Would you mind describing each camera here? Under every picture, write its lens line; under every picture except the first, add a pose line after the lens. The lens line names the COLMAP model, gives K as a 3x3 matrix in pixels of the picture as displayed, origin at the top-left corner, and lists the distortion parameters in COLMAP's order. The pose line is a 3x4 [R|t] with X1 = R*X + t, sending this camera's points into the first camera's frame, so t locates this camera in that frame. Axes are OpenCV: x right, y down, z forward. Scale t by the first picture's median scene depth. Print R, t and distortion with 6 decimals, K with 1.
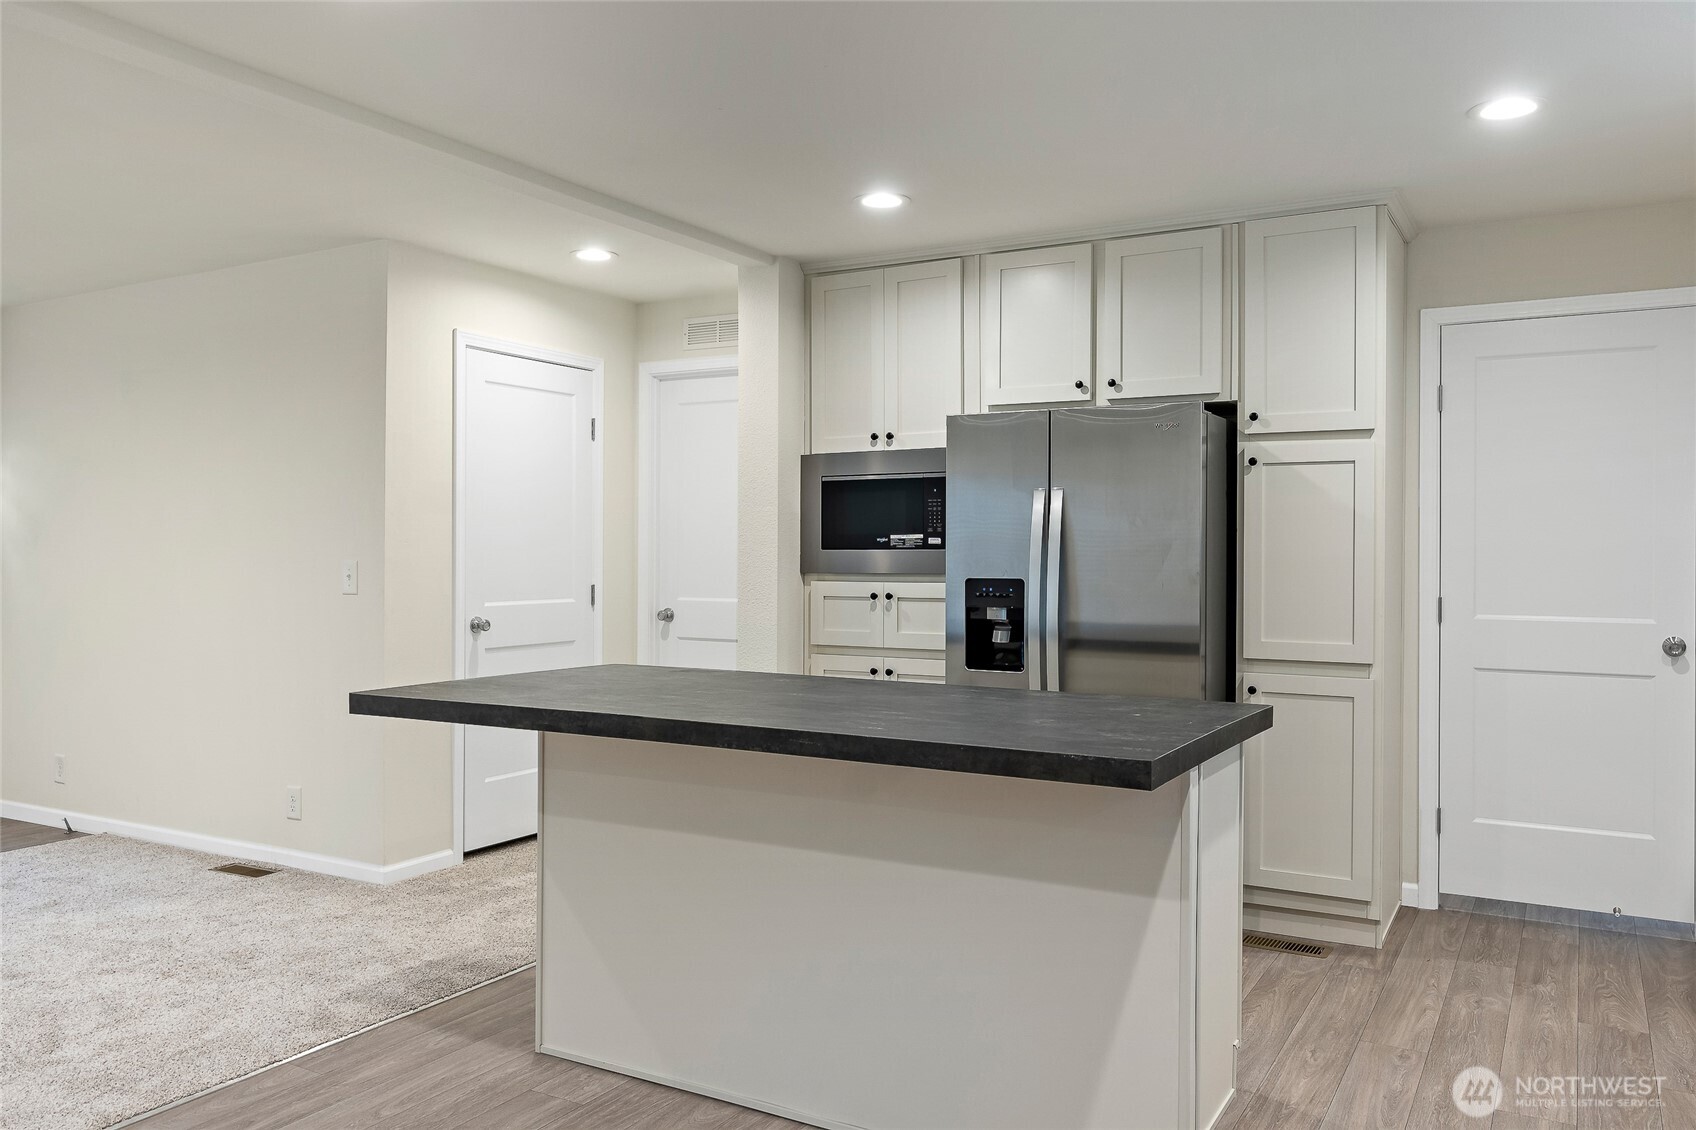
lens RADIAL K [[1260.4, 0, 852.3], [0, 1260.4, 590.8], [0, 0, 1]] dist [-0.005973, -0.003376]
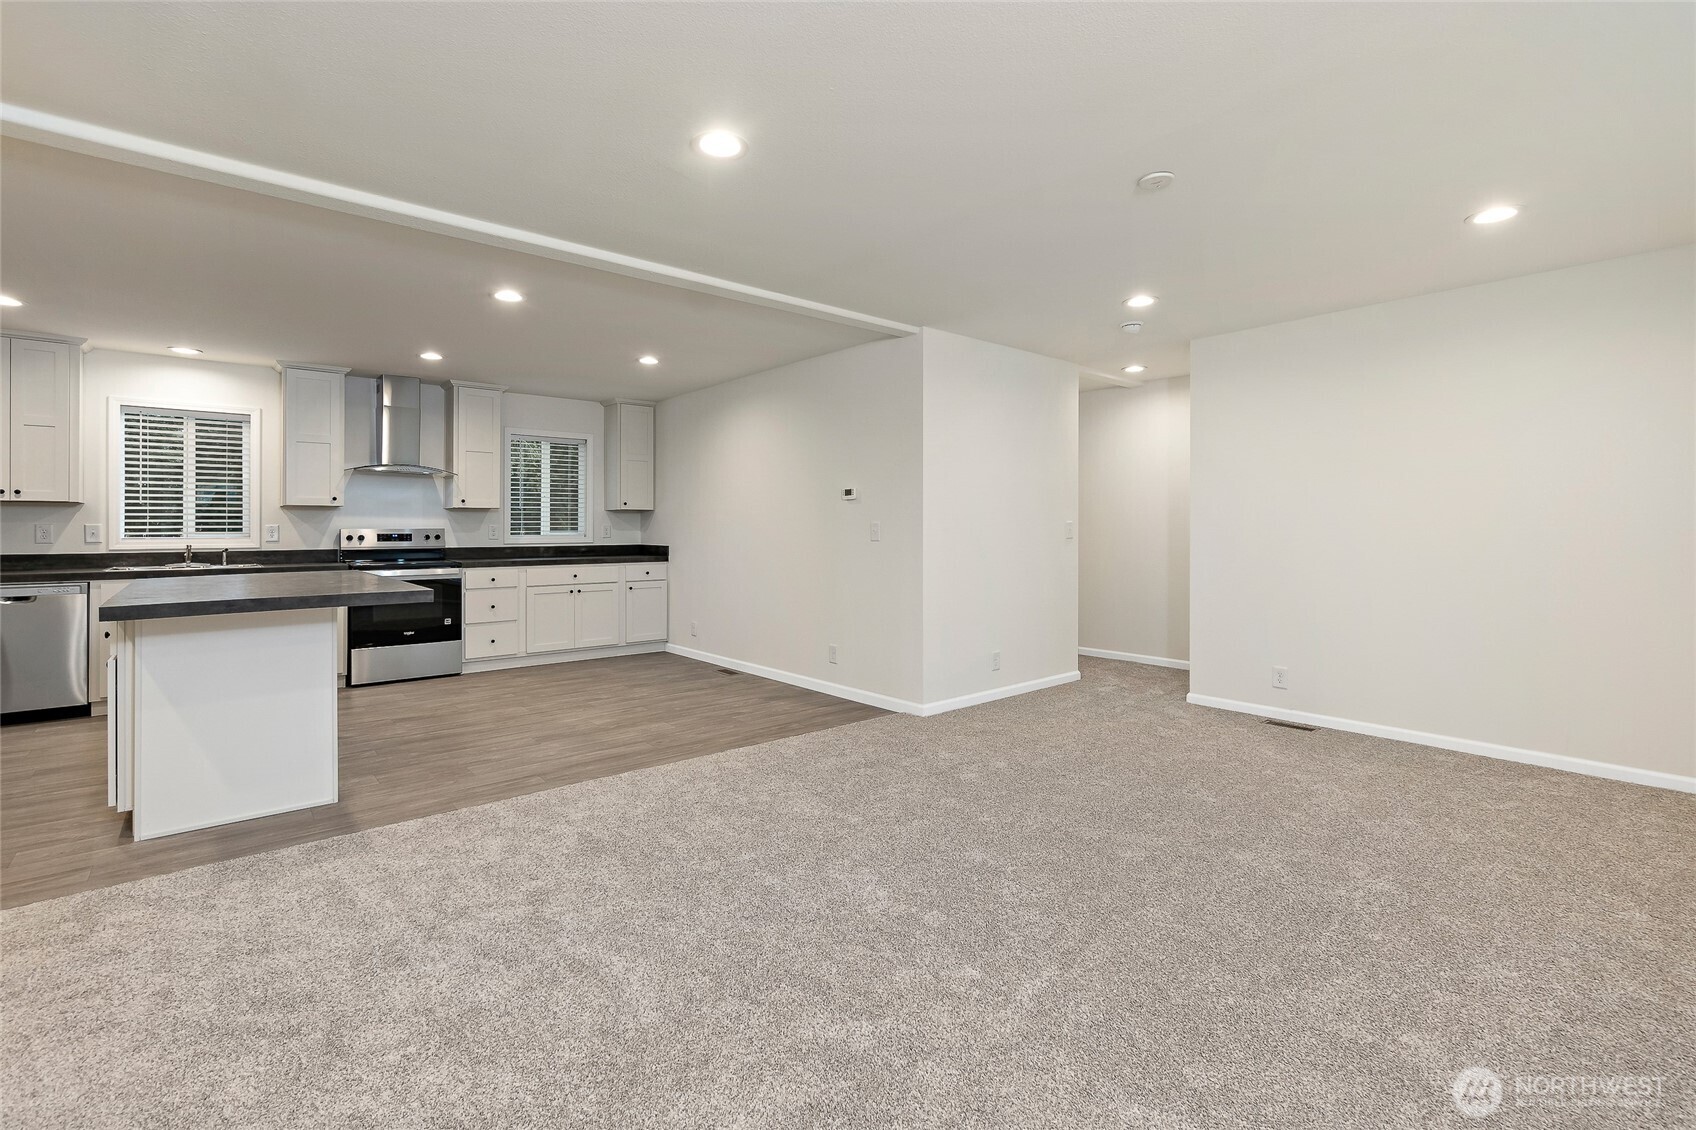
lens RADIAL K [[753.3, 0, 843.4], [0, 753.3, 535.5], [0, 0, 1]] dist [-0.000923, -0.000275]
pose [[-0.938616, -0.006008, 0.344912, -0.919713], [0.008005, 0.999200, 0.039190, -0.021631], [-0.344872, 0.039546, -0.937816, 1.263053]]
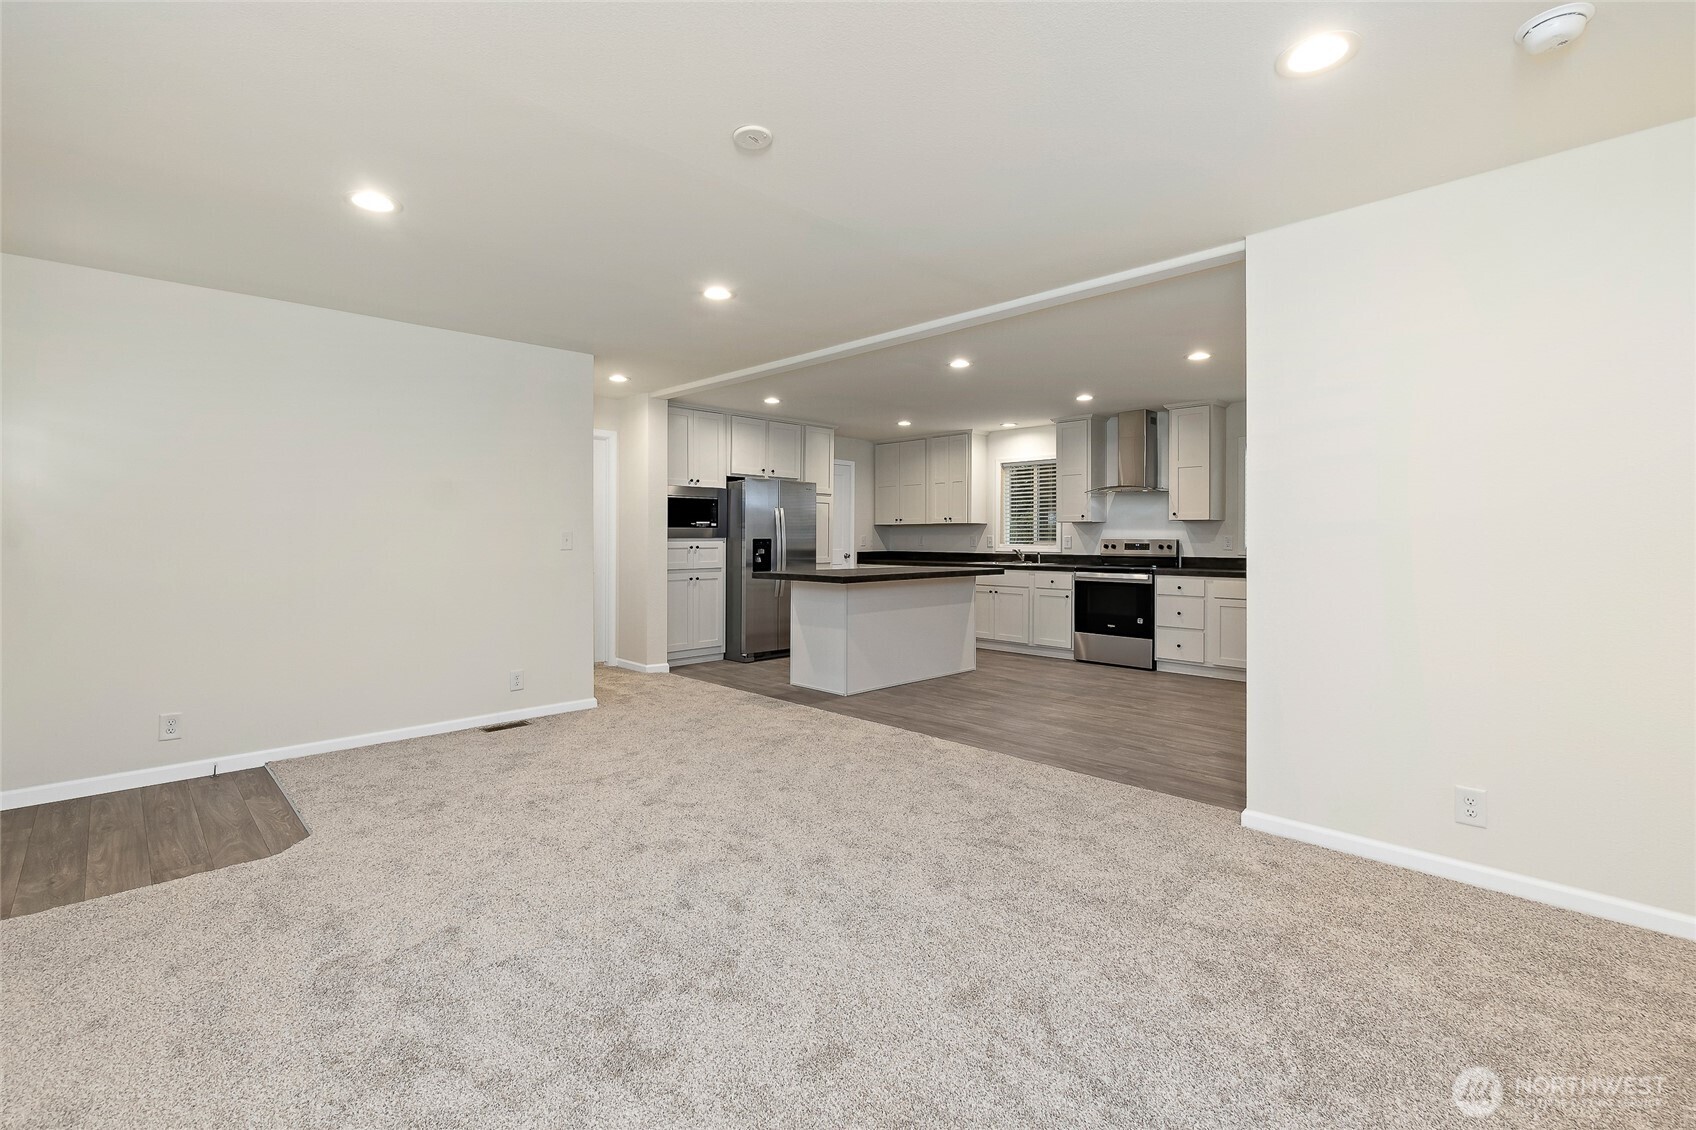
lens RADIAL K [[753.3, 0, 843.4], [0, 753.3, 535.5], [0, 0, 1]] dist [-0.000923, -0.000275]
pose [[0.274504, 0.000793, 0.961586, -1.446155], [0.027813, 0.999575, -0.008764, 0.002897], [-0.961184, 0.029151, 0.274365, 0.377667]]
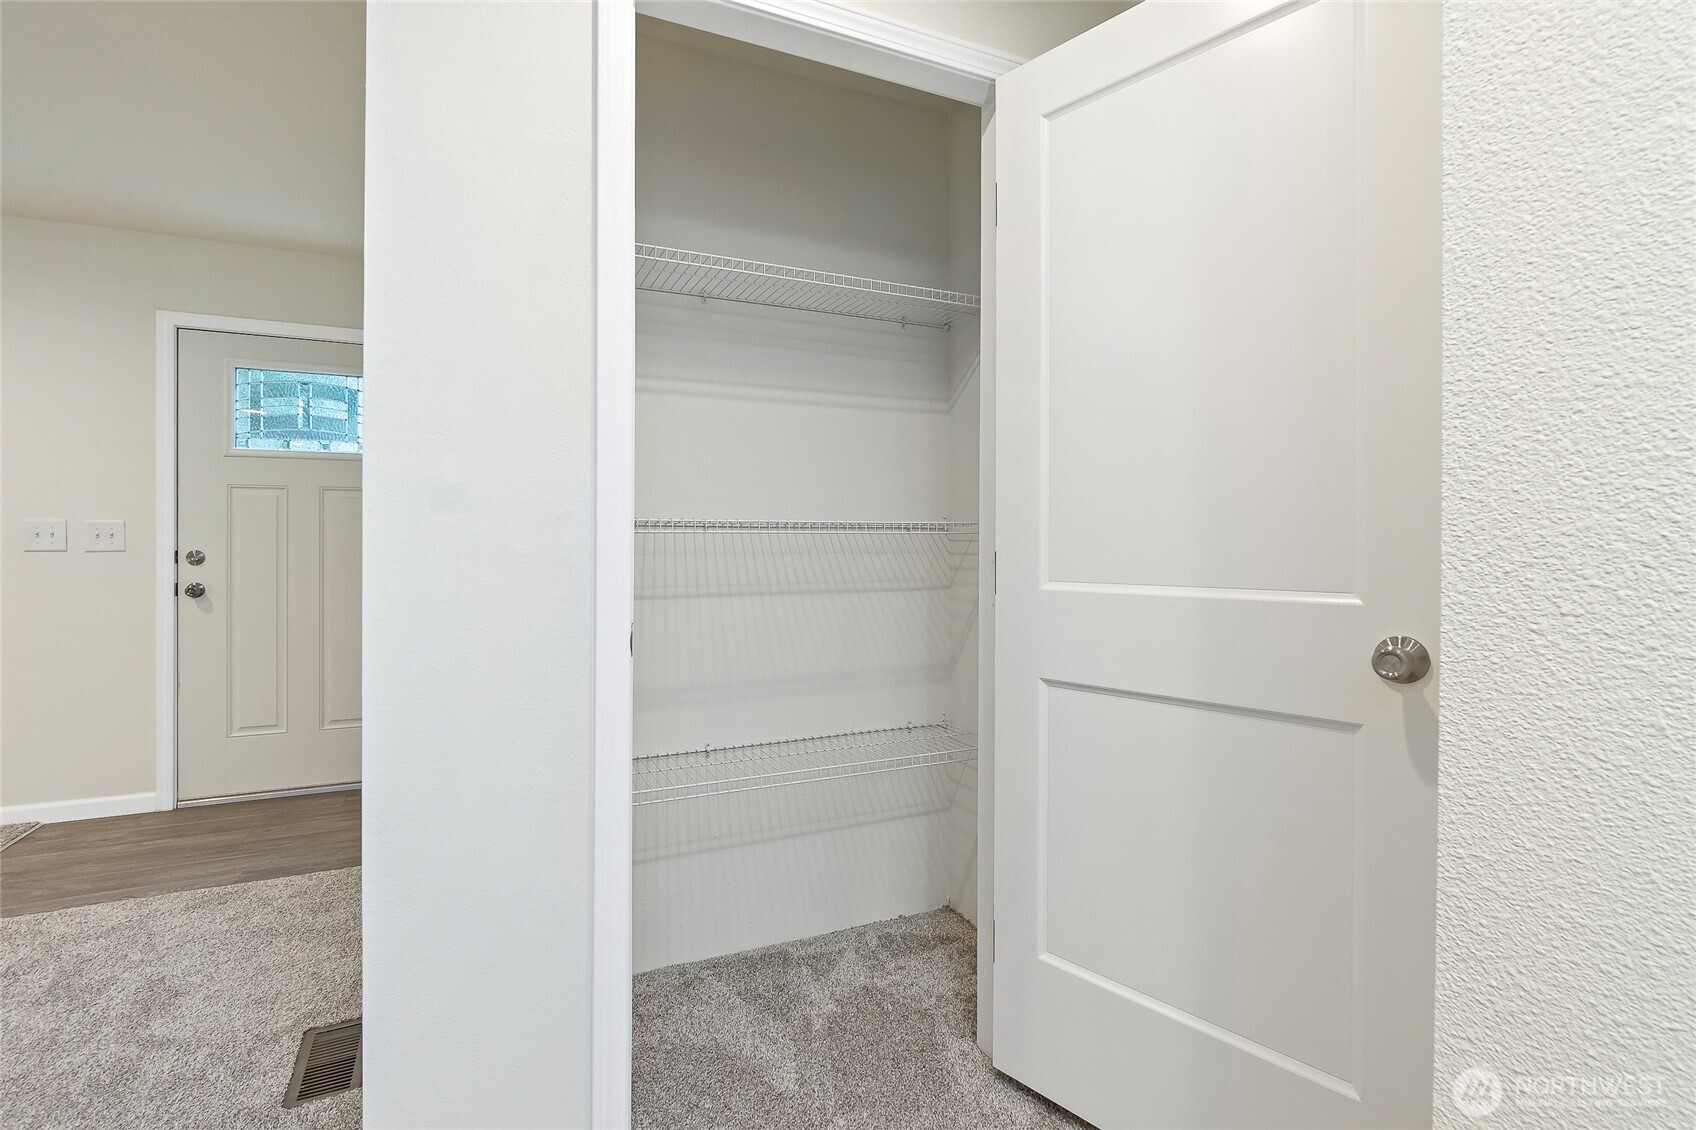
lens RADIAL K [[798.1, 0, 844.3], [0, 798.1, 547.6], [0, 0, 1]] dist [-0.002694, -0.000089]
pose [[0.811489, 0.006618, -0.584330, -0.107864], [-0.018349, 0.999731, -0.014159, -0.003261], [0.584079, 0.022212, 0.811393, 0.961215]]
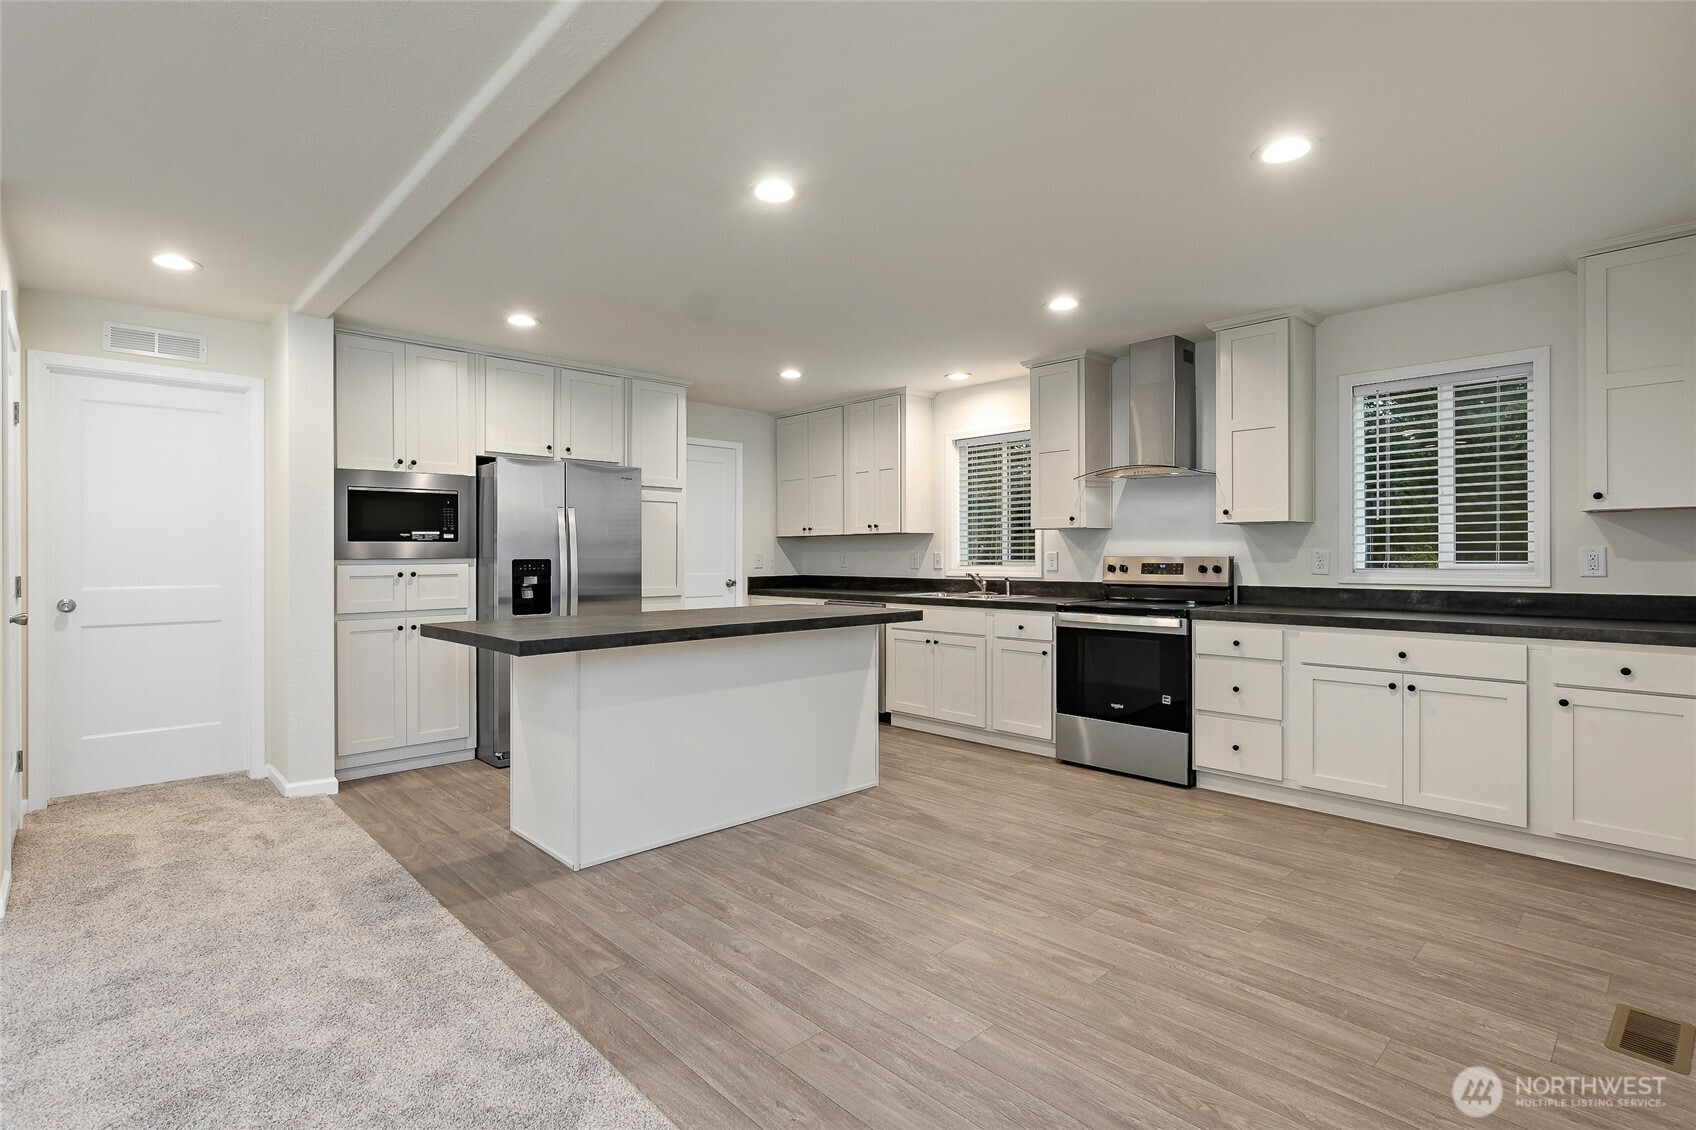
lens RADIAL K [[809.3, 0, 839.1], [0, 809.3, 555.9], [0, 0, 1]] dist [-0.004287, -0.000307]
pose [[0.296002, -0.004790, 0.955175, -0.795124], [0.033605, 0.999421, -0.005402, 0.005433], [-0.954596, 0.033697, 0.295992, 0.299846]]
